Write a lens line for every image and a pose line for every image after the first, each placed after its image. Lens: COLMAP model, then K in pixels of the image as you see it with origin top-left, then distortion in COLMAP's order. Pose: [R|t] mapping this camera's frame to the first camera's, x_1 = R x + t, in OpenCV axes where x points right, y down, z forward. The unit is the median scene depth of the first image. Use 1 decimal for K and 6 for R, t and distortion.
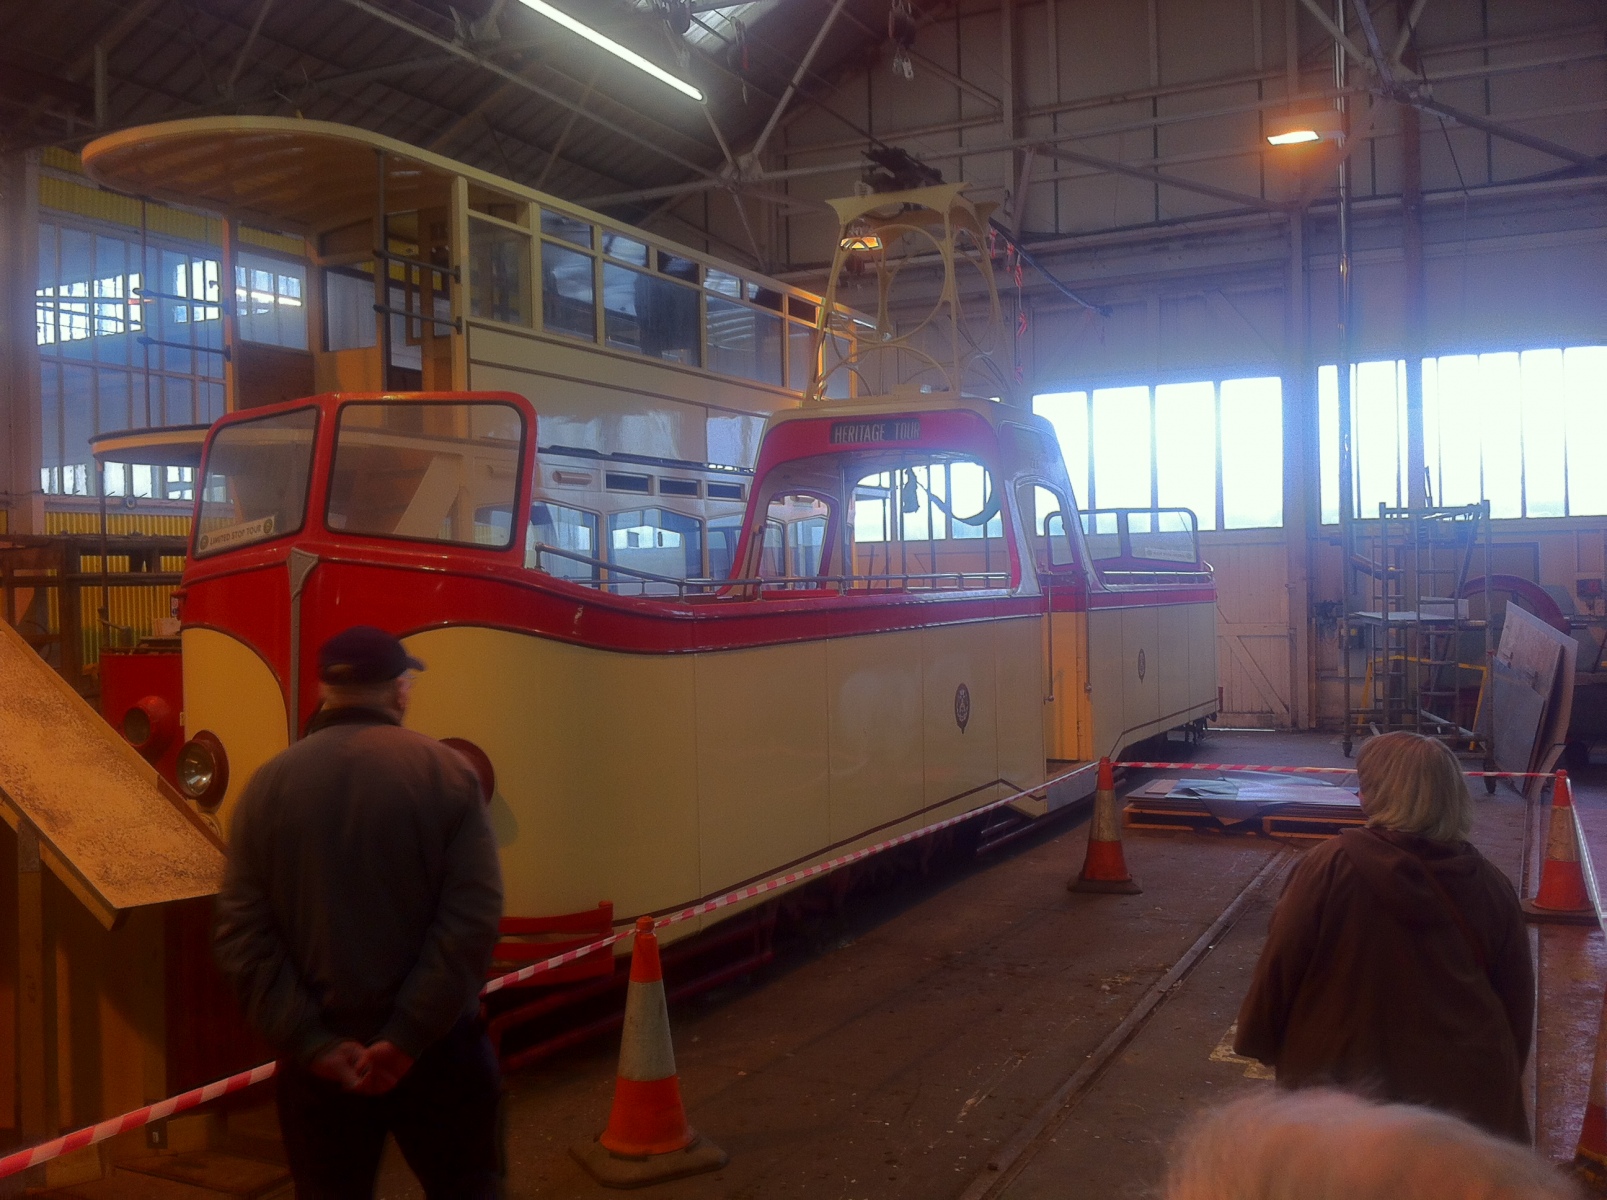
lens RADIAL K [[1548.9, 0, 800.1], [0, 1548.9, 599.4], [0, 0, 1]] dist [0.080813, -0.282665]
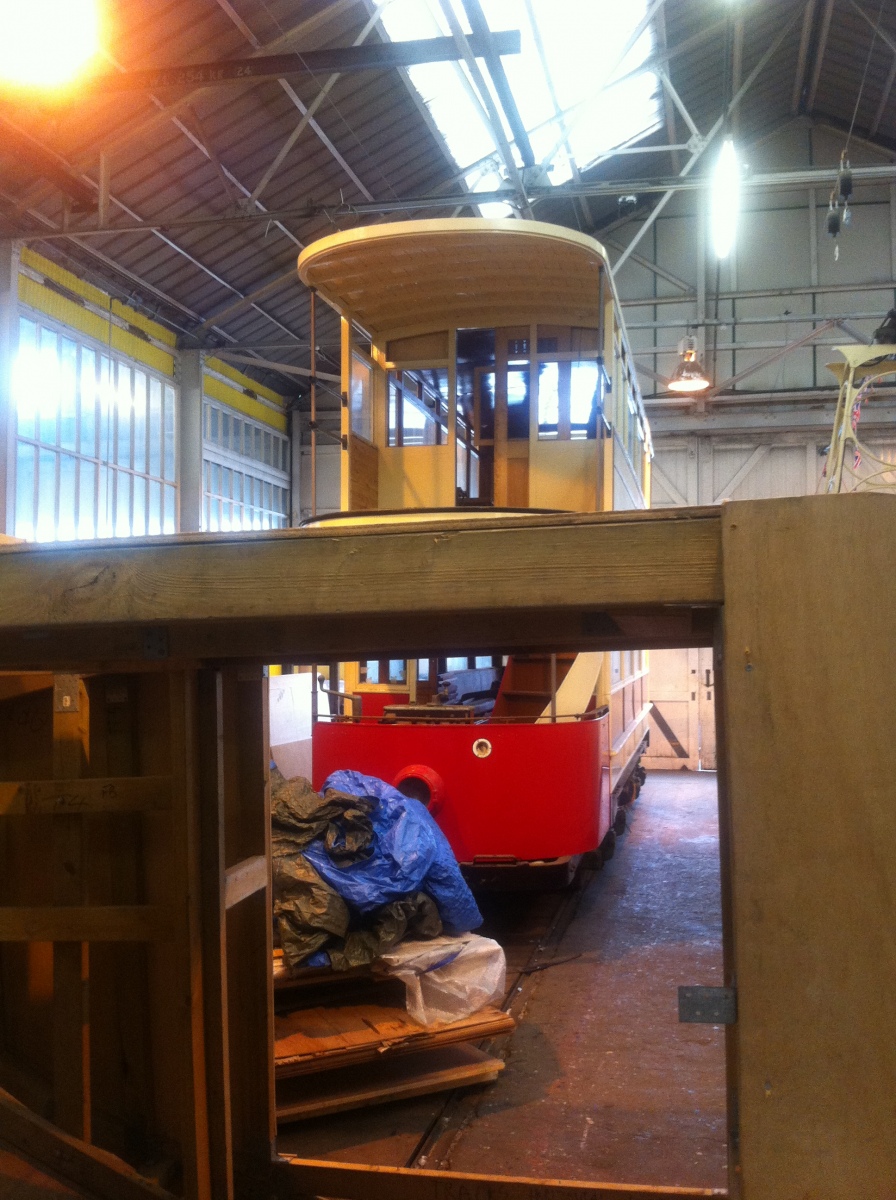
lens RADIAL K [[1171.1, 0, 448.0], [0, 1171.1, 600.0], [0, 0, 1]] dist [0.012068, 0.001437]
pose [[0.974149, 0.033436, 0.223417, -0.316505], [-0.021895, 0.998304, -0.053936, -0.003362], [-0.224841, 0.047650, 0.973230, 0.127929]]
